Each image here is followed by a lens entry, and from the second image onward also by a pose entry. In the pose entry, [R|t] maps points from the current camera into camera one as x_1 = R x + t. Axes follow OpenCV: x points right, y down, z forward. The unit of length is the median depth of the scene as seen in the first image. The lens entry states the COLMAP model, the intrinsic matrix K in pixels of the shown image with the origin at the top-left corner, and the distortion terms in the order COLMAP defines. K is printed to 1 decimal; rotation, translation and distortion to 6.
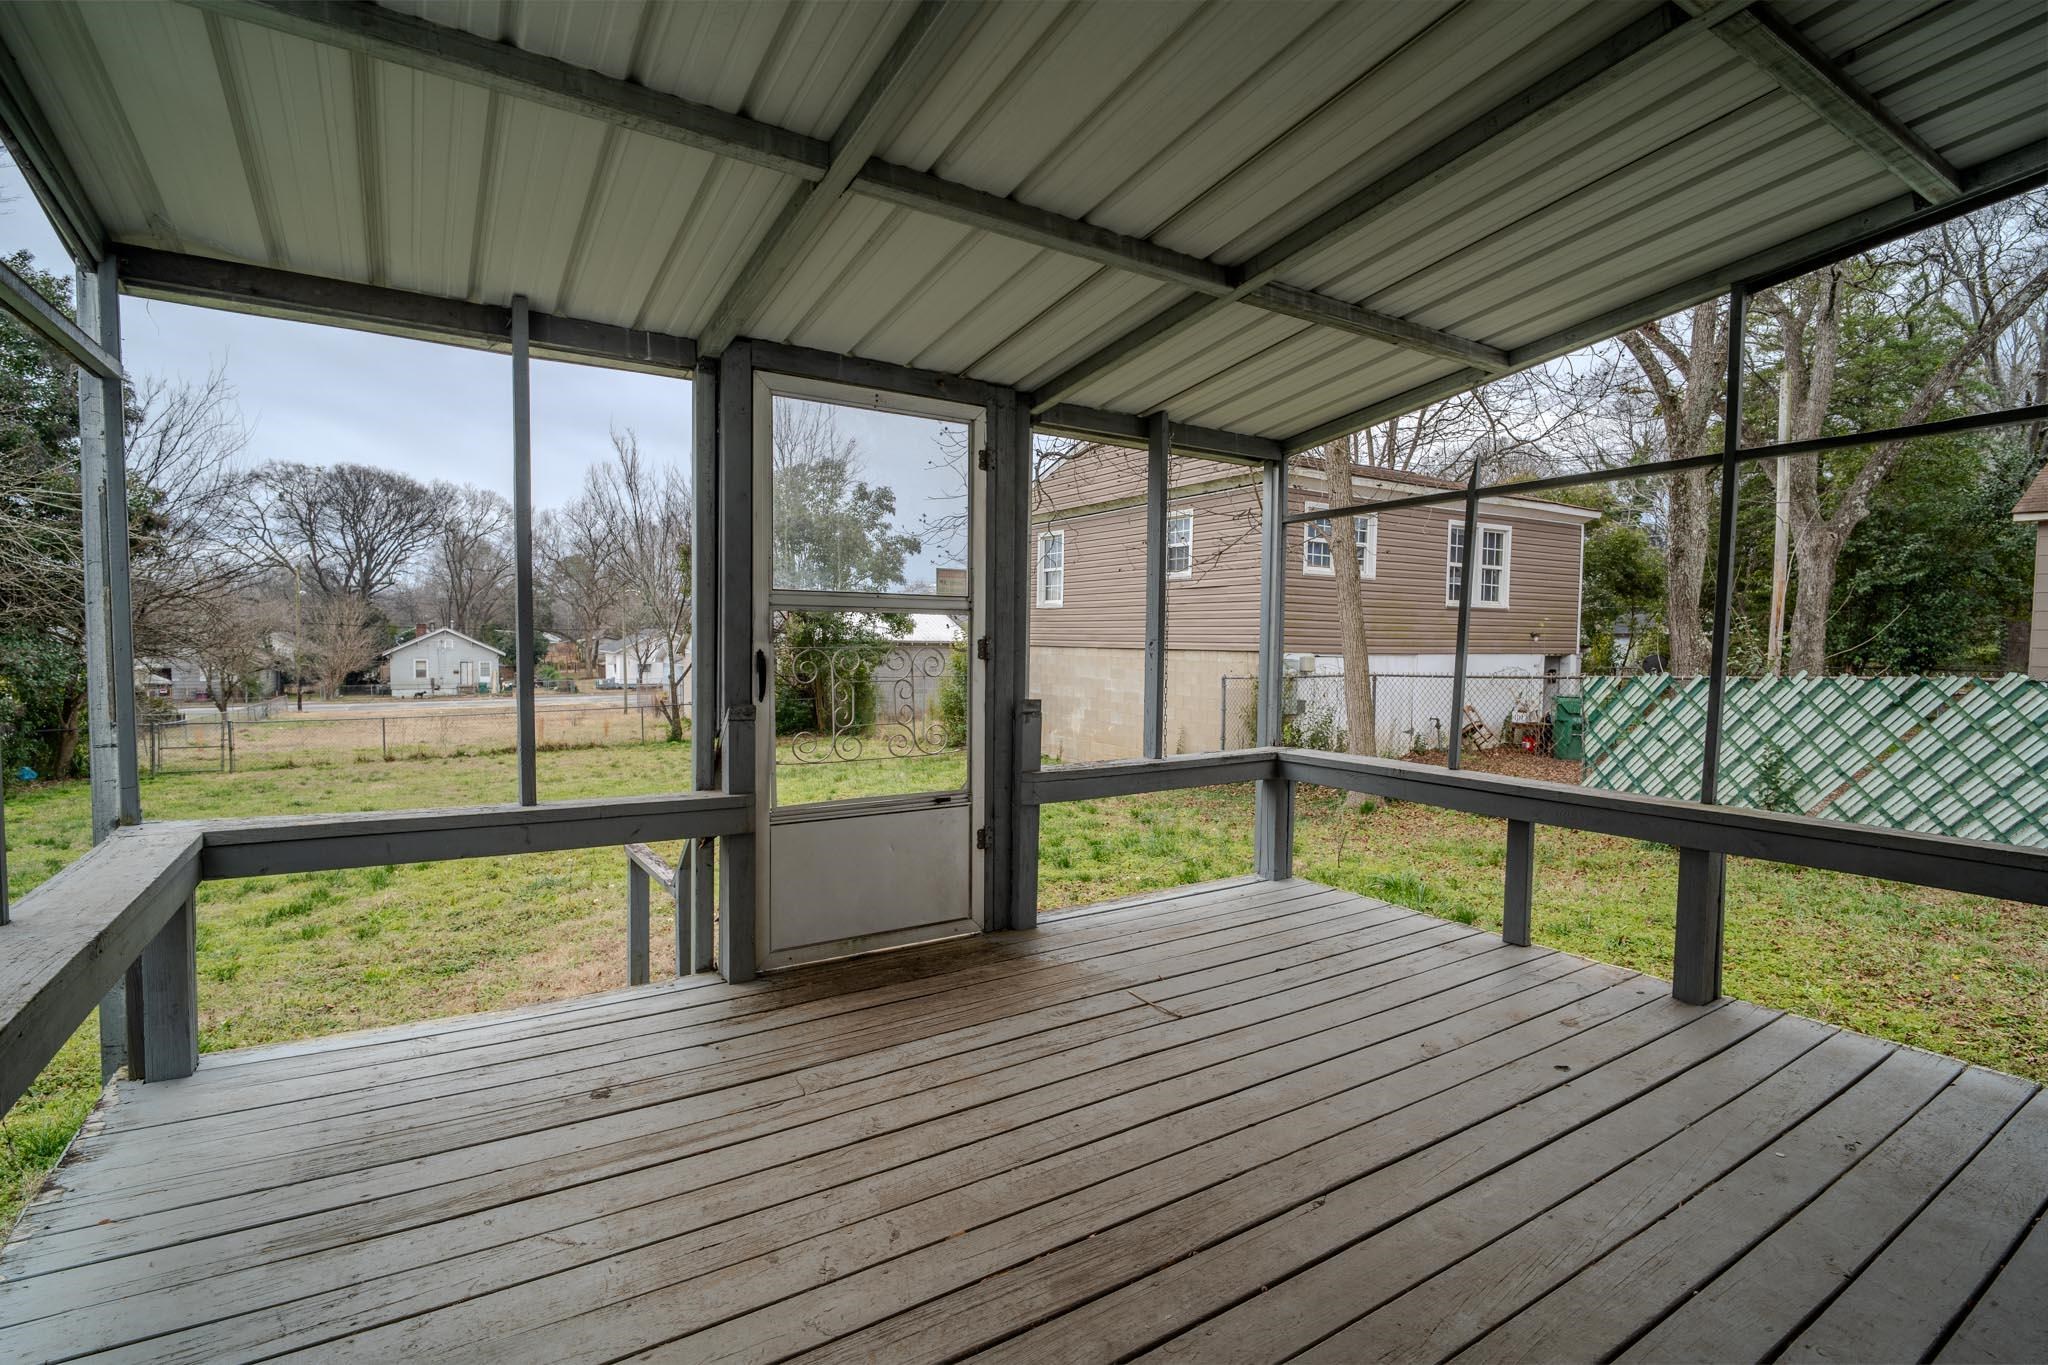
lens RADIAL K [[949.5, 0, 1024.0], [0, 949.5, 682.5], [0, 0, 1]] dist [0.007548, -0.012045]
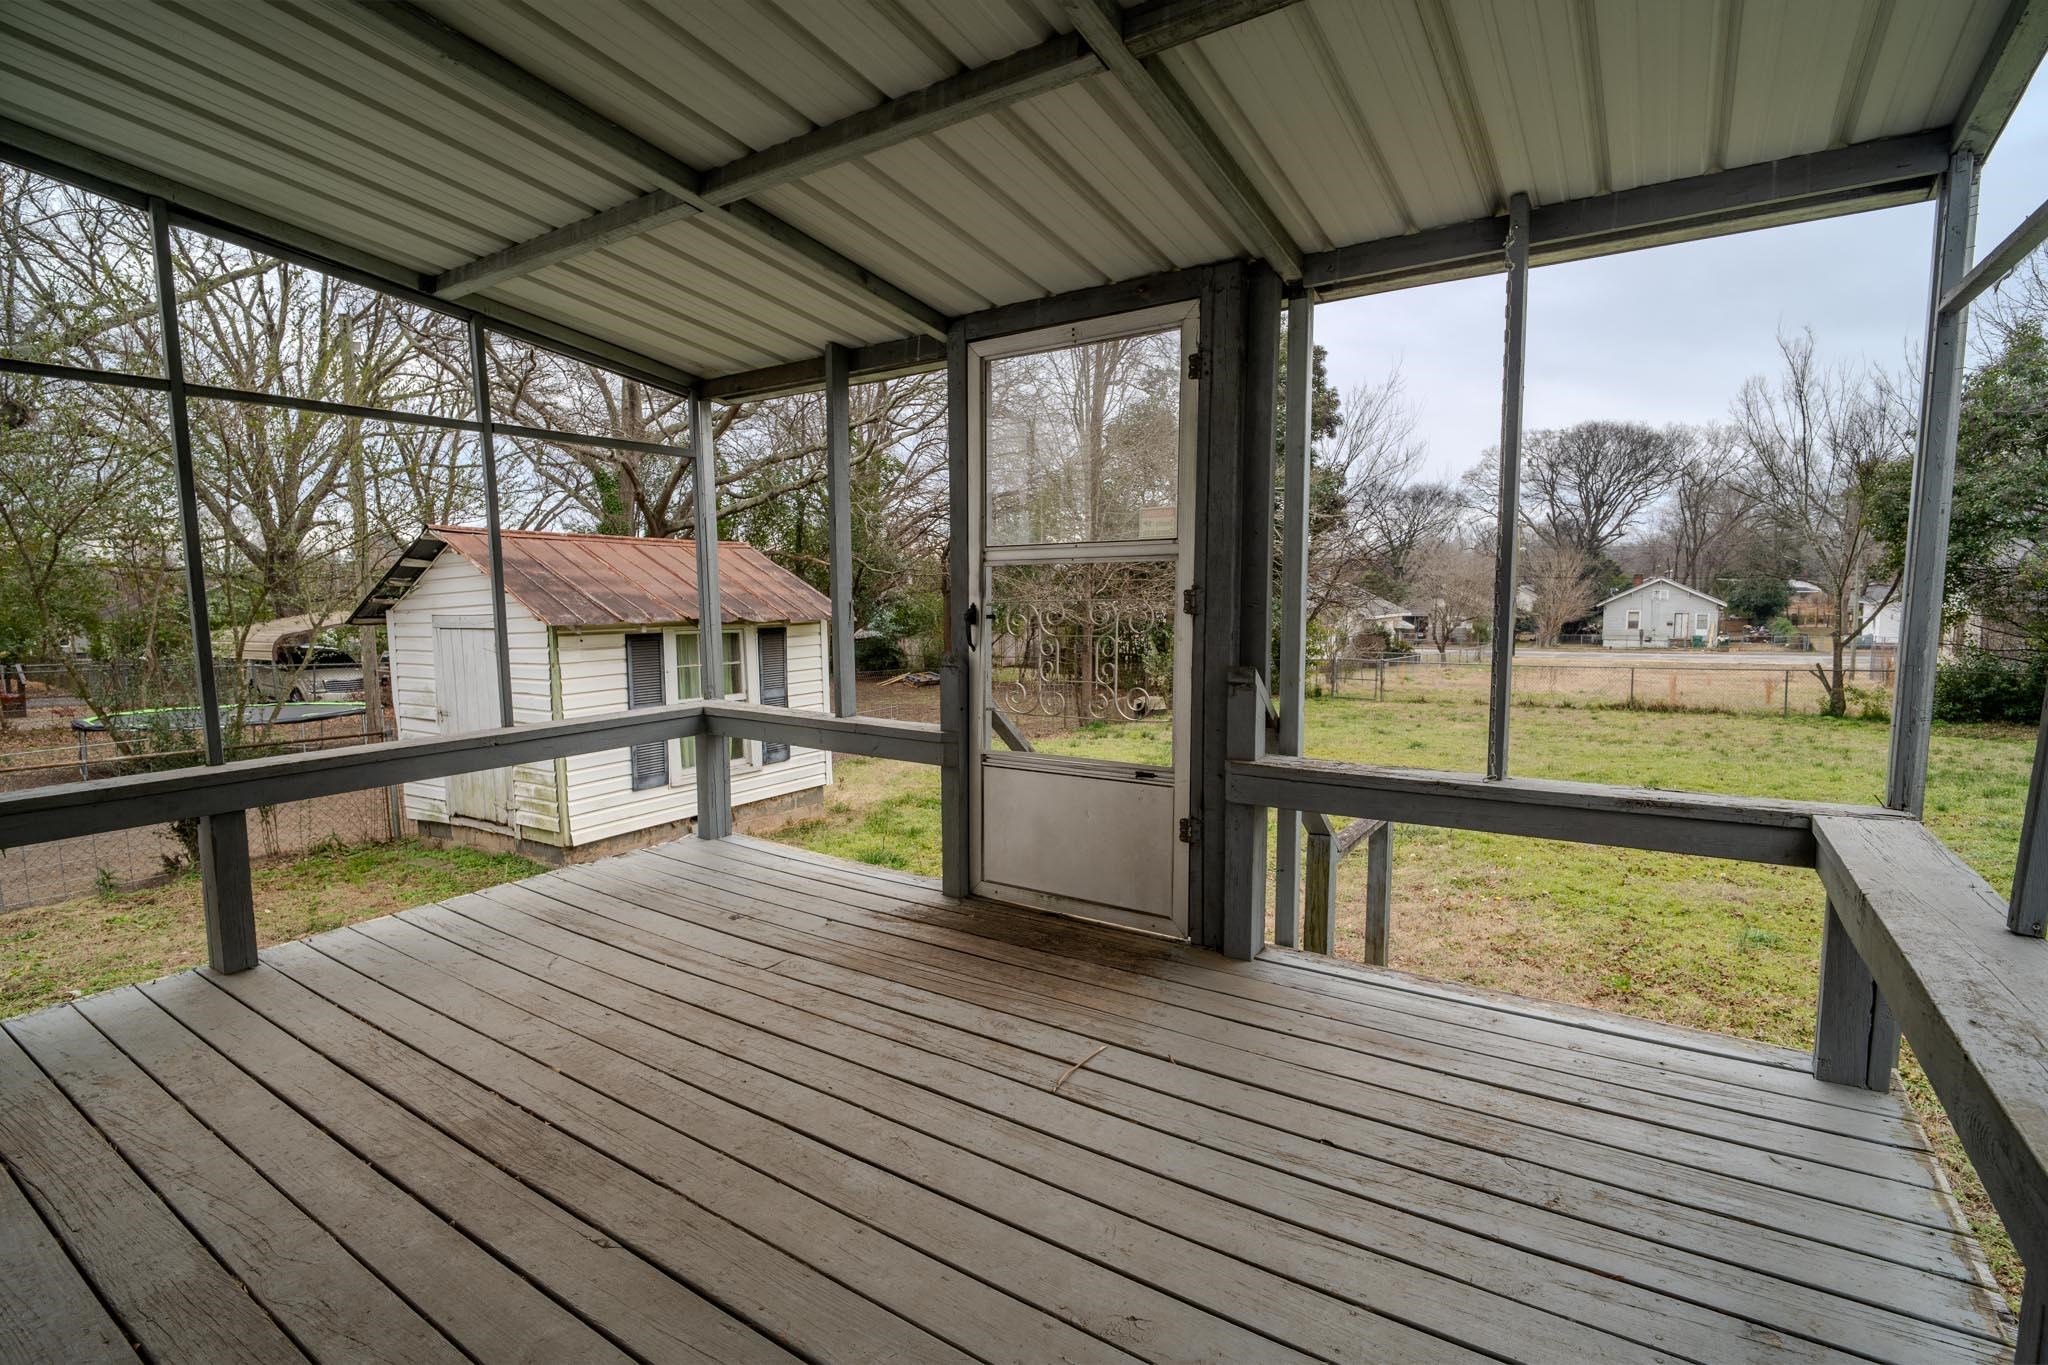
lens RADIAL K [[949.5, 0, 1024.0], [0, 949.5, 682.5], [0, 0, 1]] dist [0.007548, -0.012045]
pose [[0.397260, 0.074855, -0.914648, 0.652642], [-0.027584, 0.997191, 0.069630, -0.018652], [0.917291, -0.002432, 0.398210, 0.540006]]
